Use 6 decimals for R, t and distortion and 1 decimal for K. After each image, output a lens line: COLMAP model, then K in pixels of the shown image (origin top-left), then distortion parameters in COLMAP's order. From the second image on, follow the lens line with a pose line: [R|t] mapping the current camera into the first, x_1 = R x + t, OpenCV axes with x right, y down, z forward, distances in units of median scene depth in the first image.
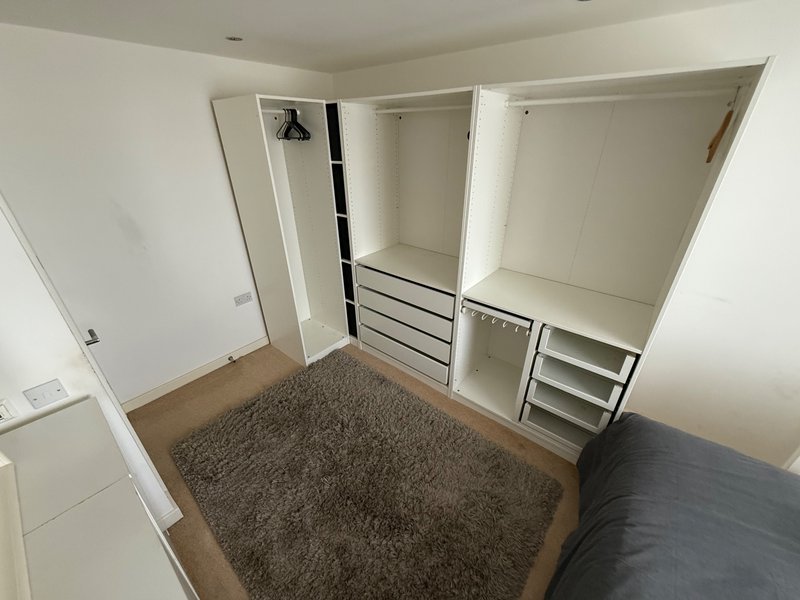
lens RADIAL K [[318.4, 0, 400.5], [0, 318.4, 300.8], [0, 0, 1]] dist [0.002245, 0.000010]
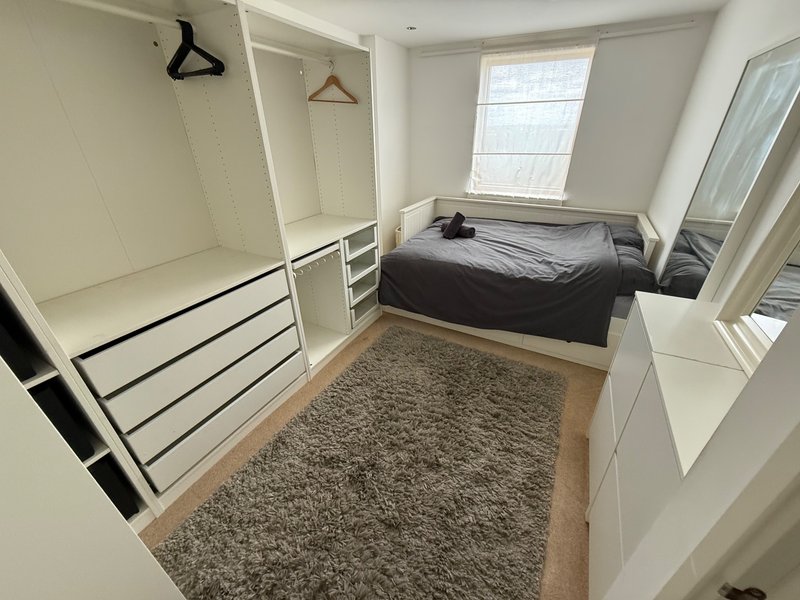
lens RADIAL K [[318.4, 0, 401.6], [0, 318.4, 299.1], [0, 0, 1]] dist [0.002245, 0.000010]
pose [[-0.210979, -0.454950, 0.865164, -0.737970], [0.460309, 0.734566, 0.498526, -0.251205], [-0.862324, 0.503421, 0.054440, 0.775881]]
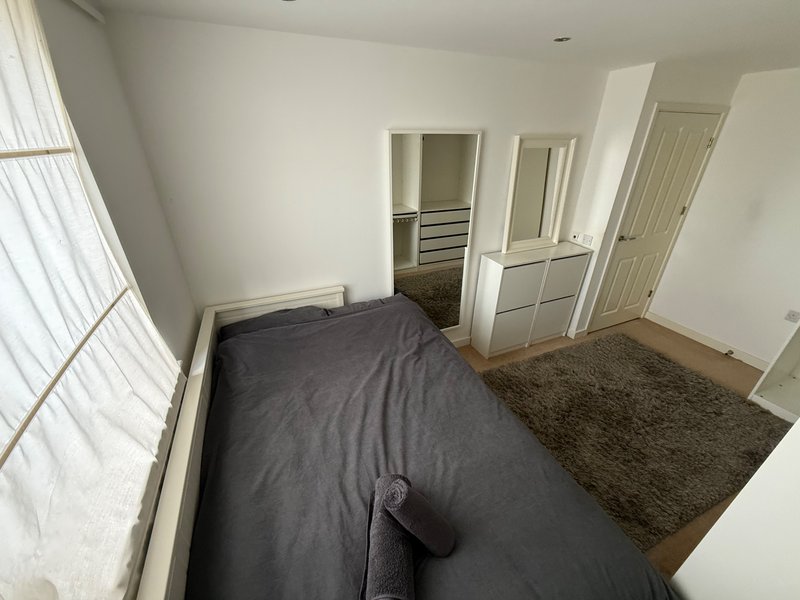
lens RADIAL K [[318.4, 0, 399.9], [0, 318.4, 298.2], [0, 0, 1]] dist [0.002245, 0.000010]
pose [[-0.461813, 0.398246, -0.792546, 1.043906], [-0.417471, 0.690784, 0.590369, -0.154521], [0.782590, 0.603505, -0.152757, 0.286573]]
